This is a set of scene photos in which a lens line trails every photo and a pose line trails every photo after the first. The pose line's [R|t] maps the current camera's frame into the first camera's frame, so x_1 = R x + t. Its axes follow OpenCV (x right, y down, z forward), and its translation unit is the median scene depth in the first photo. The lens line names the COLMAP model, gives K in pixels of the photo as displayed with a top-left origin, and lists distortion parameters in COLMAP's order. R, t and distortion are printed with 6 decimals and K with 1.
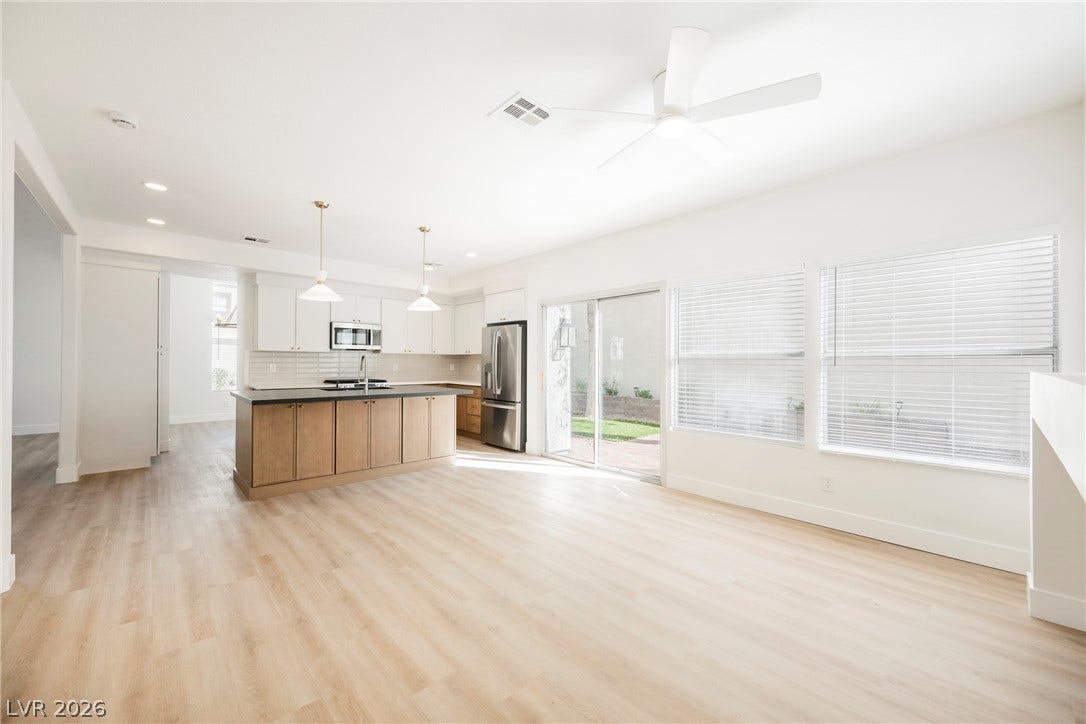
lens RADIAL K [[421.8, 0, 543.2], [0, 421.8, 362.7], [0, 0, 1]] dist [-0.000849, -0.000276]
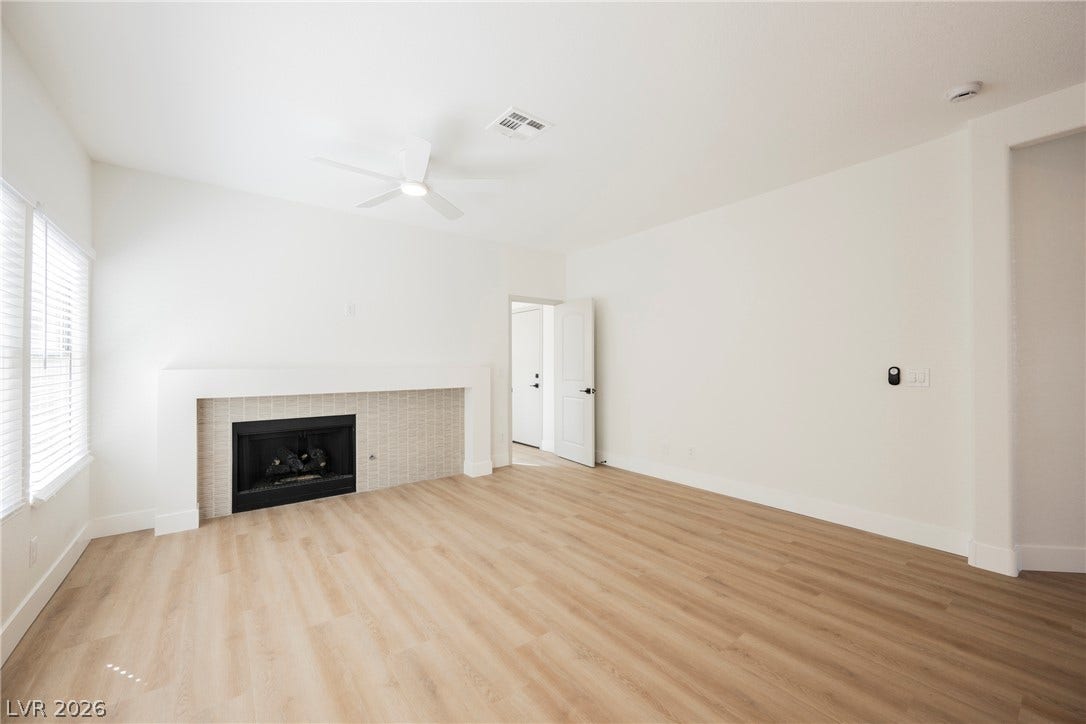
lens RADIAL K [[421.8, 0, 544.0], [0, 421.8, 359.7], [0, 0, 1]] dist [-0.000849, -0.000276]
pose [[-0.995617, 0.000106, 0.093528, -0.088676], [-0.000912, 0.999941, -0.010845, -0.000156], [-0.093524, -0.010883, -0.995558, 0.862546]]
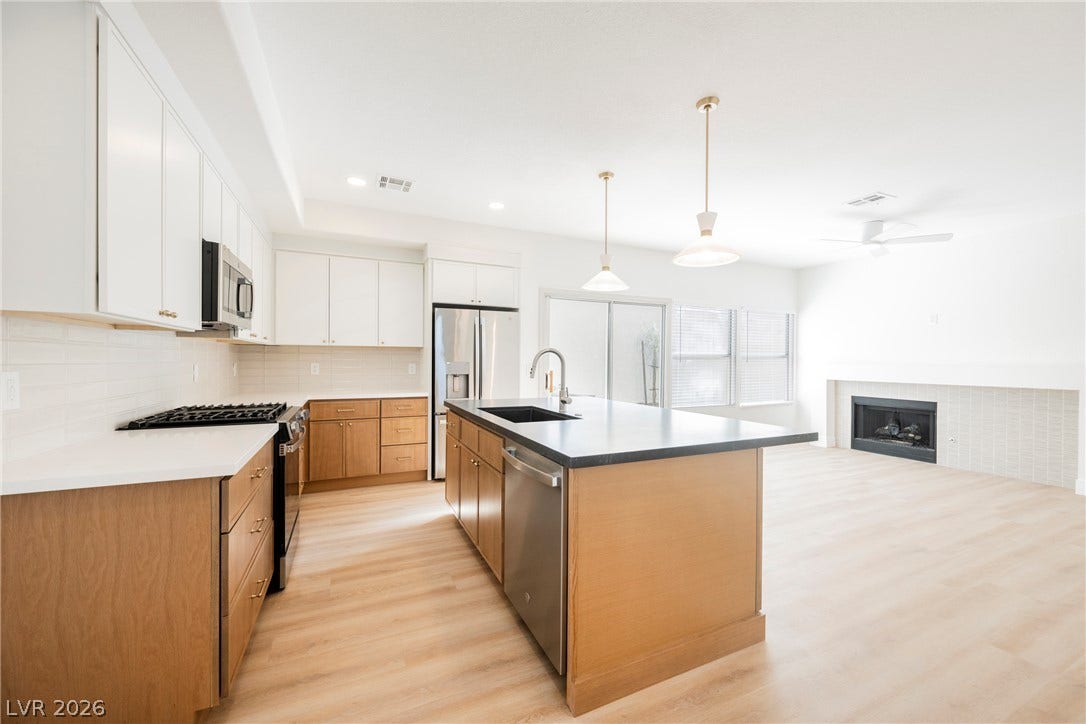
lens RADIAL K [[421.8, 0, 545.7], [0, 421.8, 362.9], [0, 0, 1]] dist [-0.000849, -0.000276]
pose [[0.307034, -0.011295, 0.951631, -0.796379], [-0.004207, 0.999904, 0.013225, -0.006641], [-0.951689, -0.008064, 0.306957, 0.696620]]
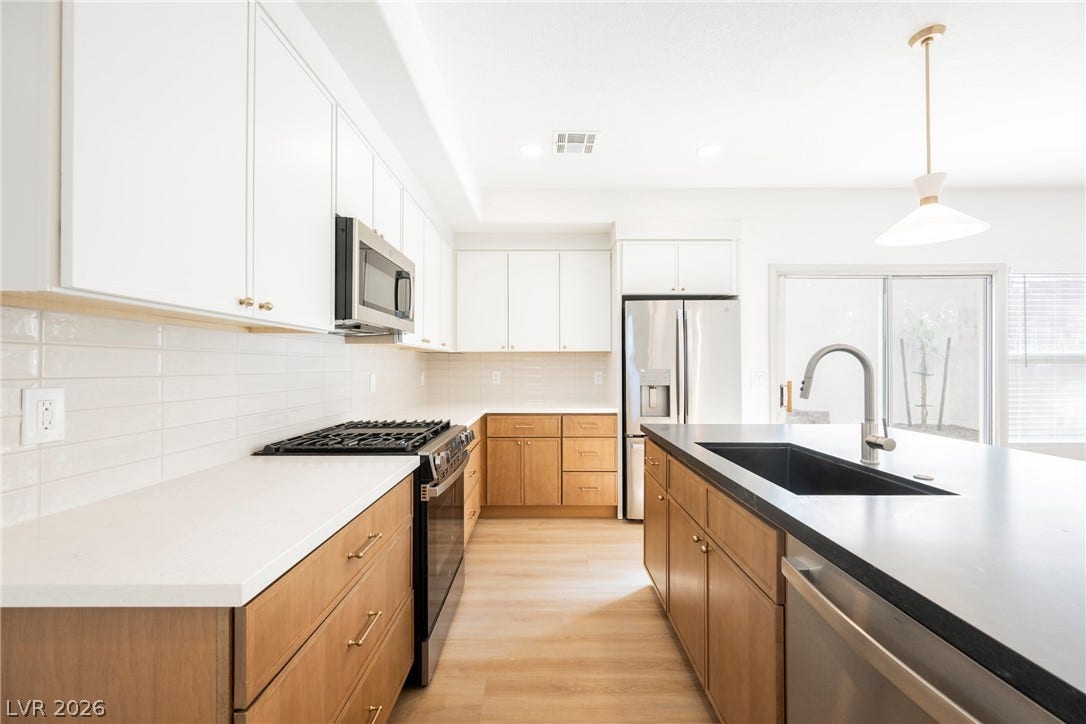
lens RADIAL K [[421.8, 0, 546.2], [0, 421.8, 363.1], [0, 0, 1]] dist [-0.000849, -0.000276]
pose [[0.678155, -0.002185, 0.734916, -0.656259], [0.006830, 0.999971, -0.003330, -0.005602], [-0.734887, 0.007278, 0.678150, 0.792878]]
